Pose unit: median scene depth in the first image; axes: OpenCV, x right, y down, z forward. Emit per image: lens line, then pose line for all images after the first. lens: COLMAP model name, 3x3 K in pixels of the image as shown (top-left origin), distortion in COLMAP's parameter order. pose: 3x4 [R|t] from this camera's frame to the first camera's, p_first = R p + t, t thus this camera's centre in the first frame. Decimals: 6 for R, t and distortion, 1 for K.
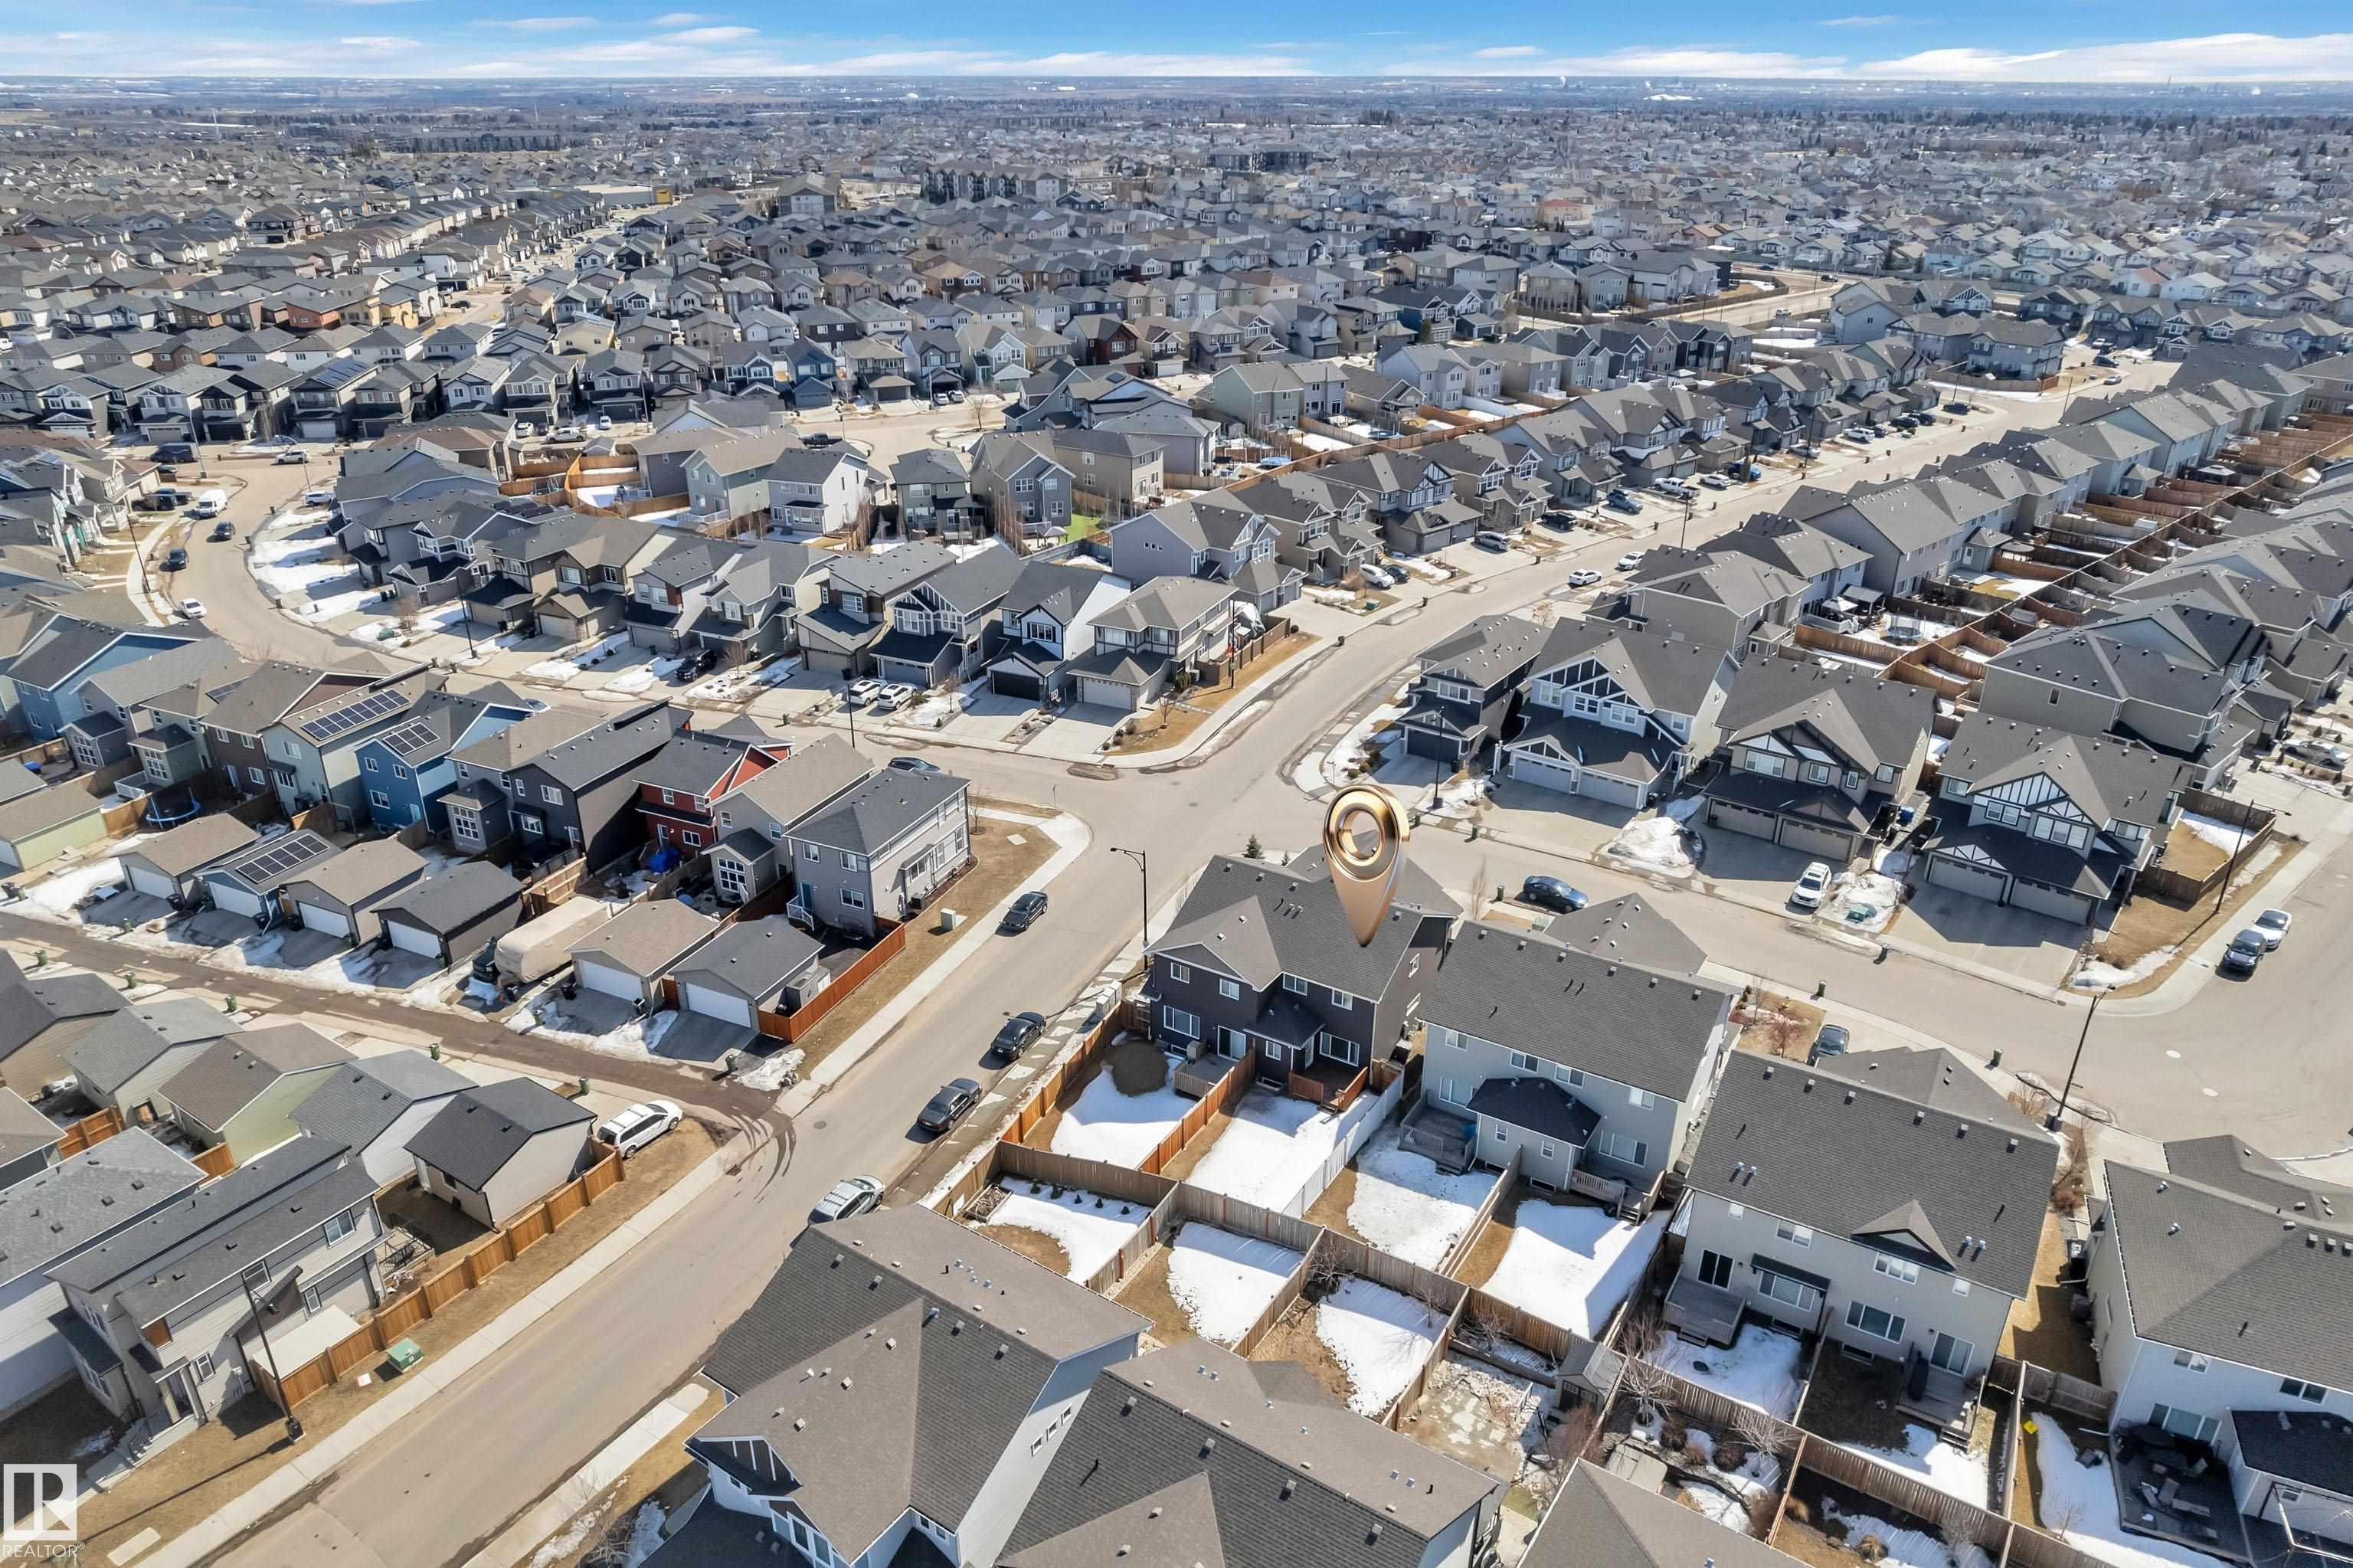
lens RADIAL K [[1428.5, 0, 1180.9], [0, 1428.5, 787.1], [0, 0, 1]] dist [-0.058738, 0.047935]
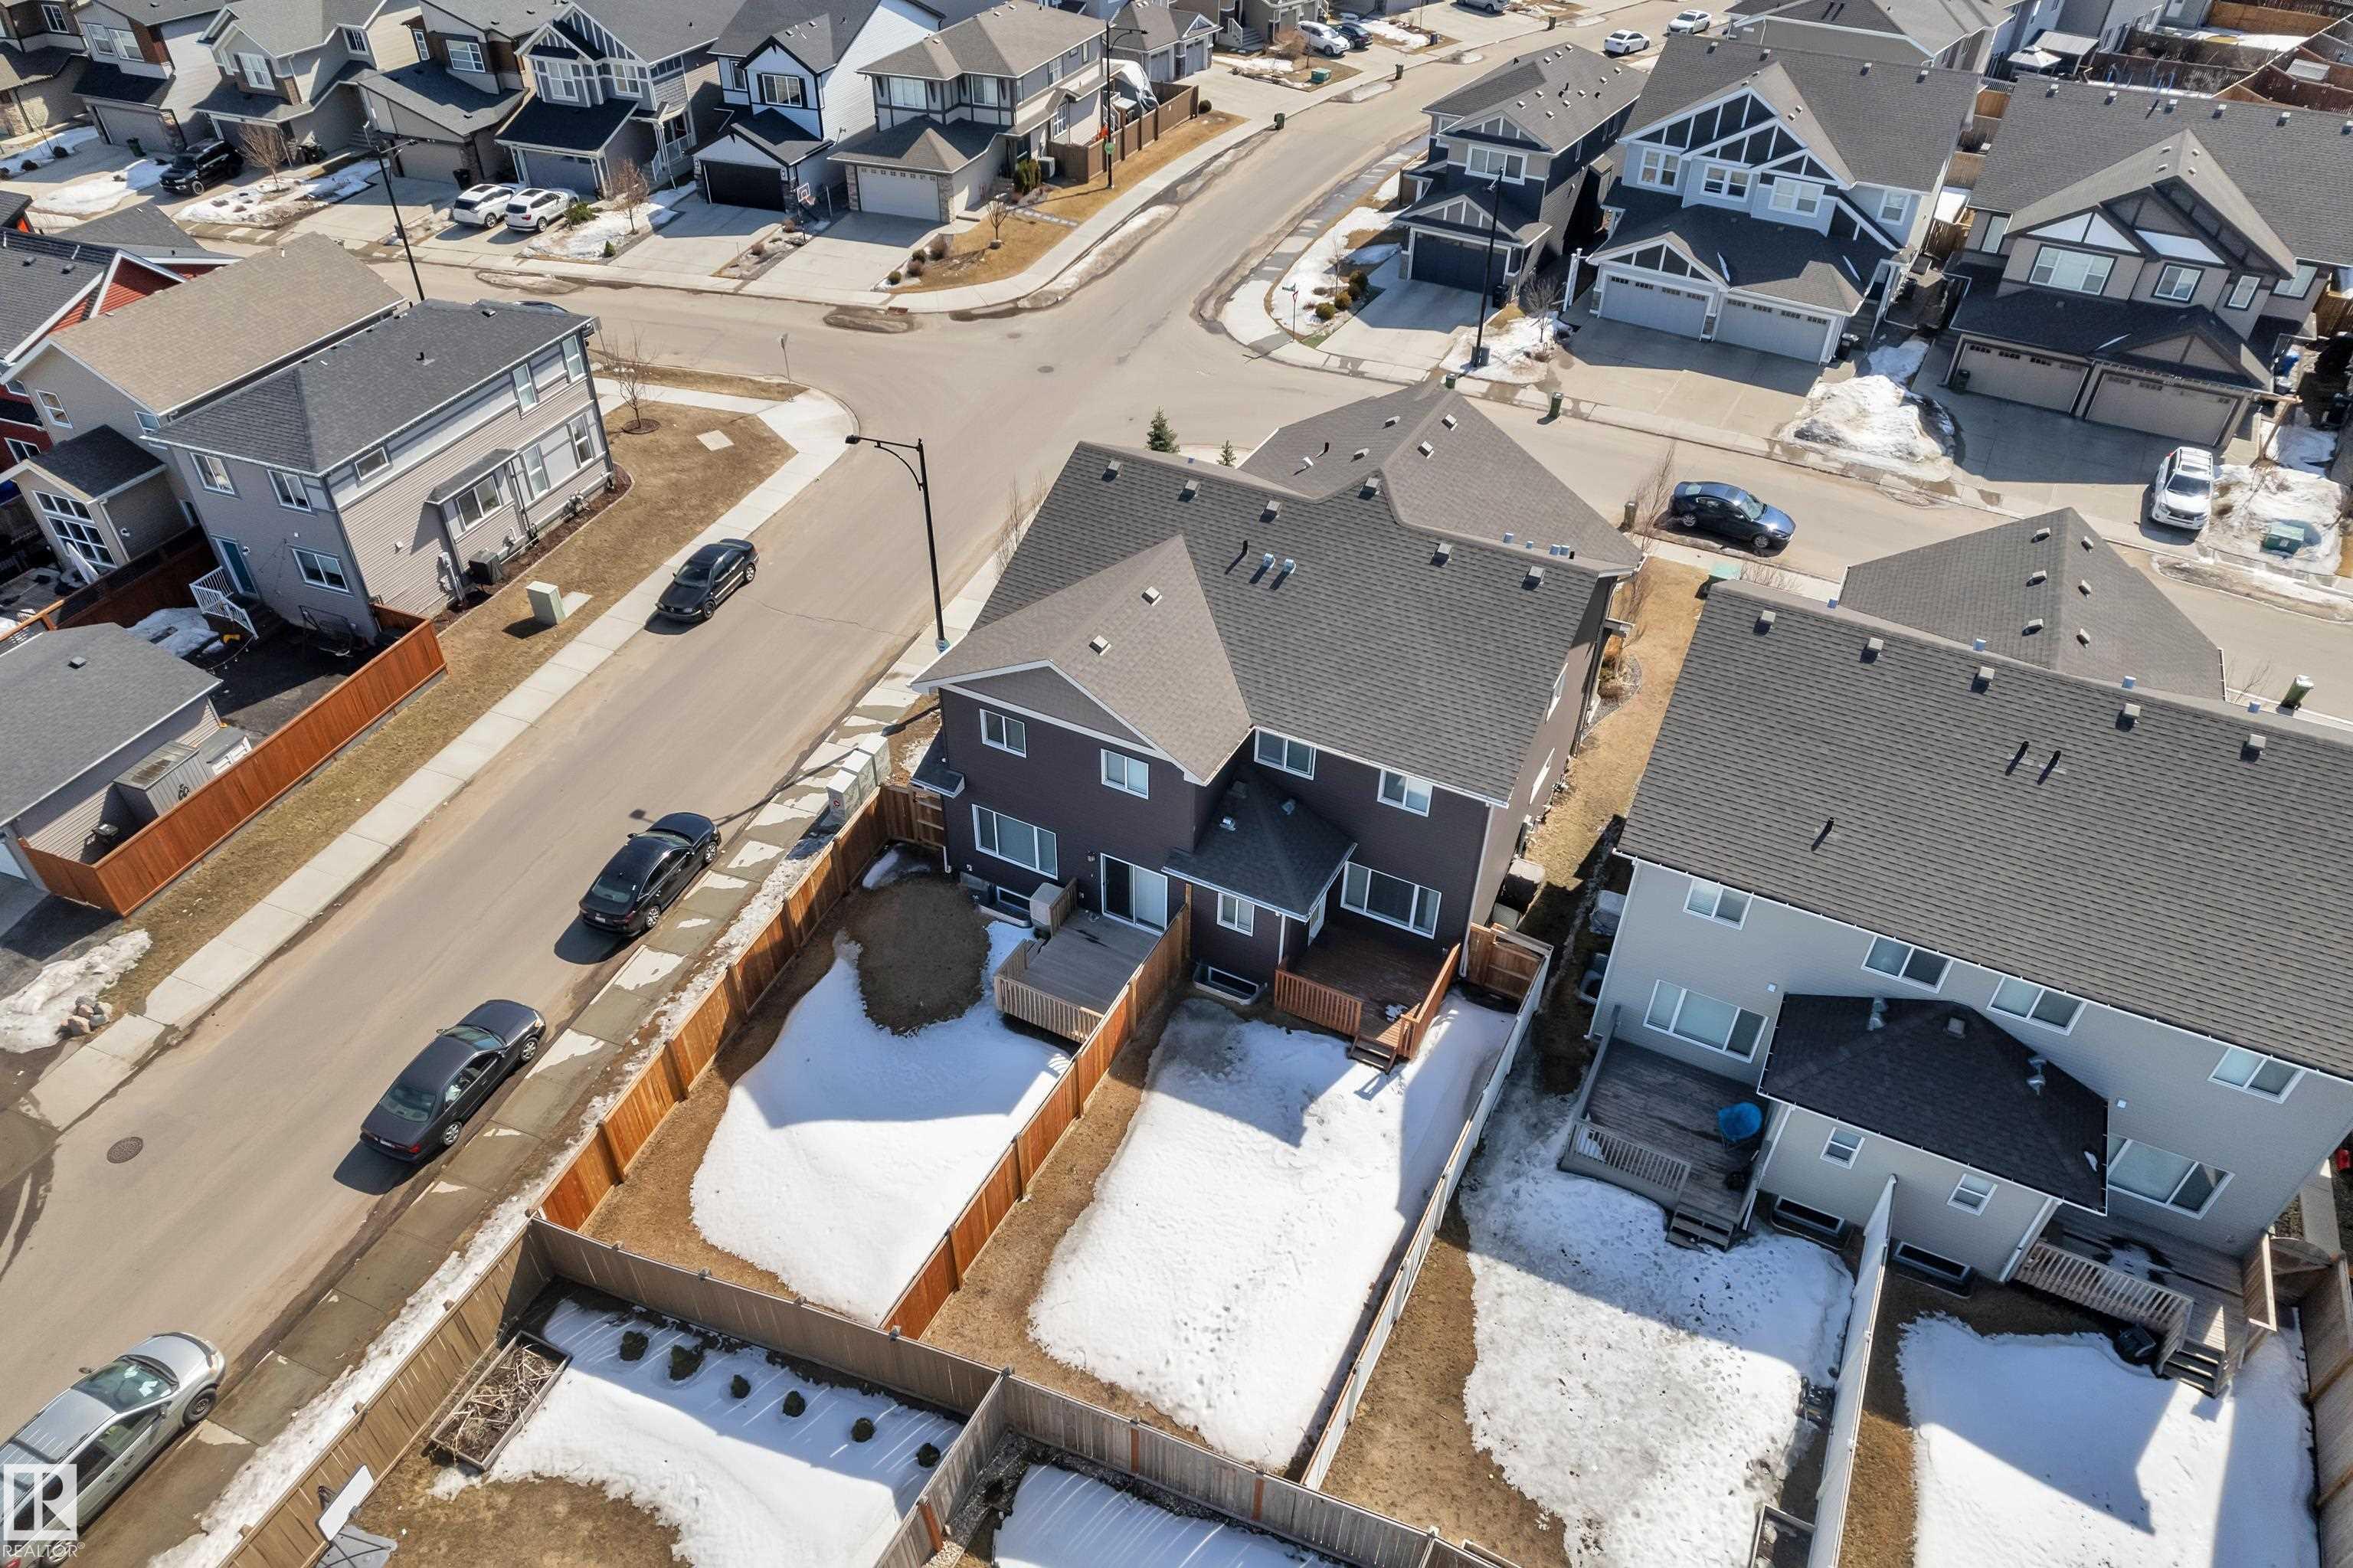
lens RADIAL K [[1428.5, 0, 1180.9], [0, 1428.5, 787.1], [0, 0, 1]] dist [-0.058738, 0.047935]
pose [[0.996523, -0.042991, 0.071376, 0.014434], [0.023483, 0.966796, 0.254469, 0.029677], [-0.079946, -0.251908, 0.964443, 0.420208]]
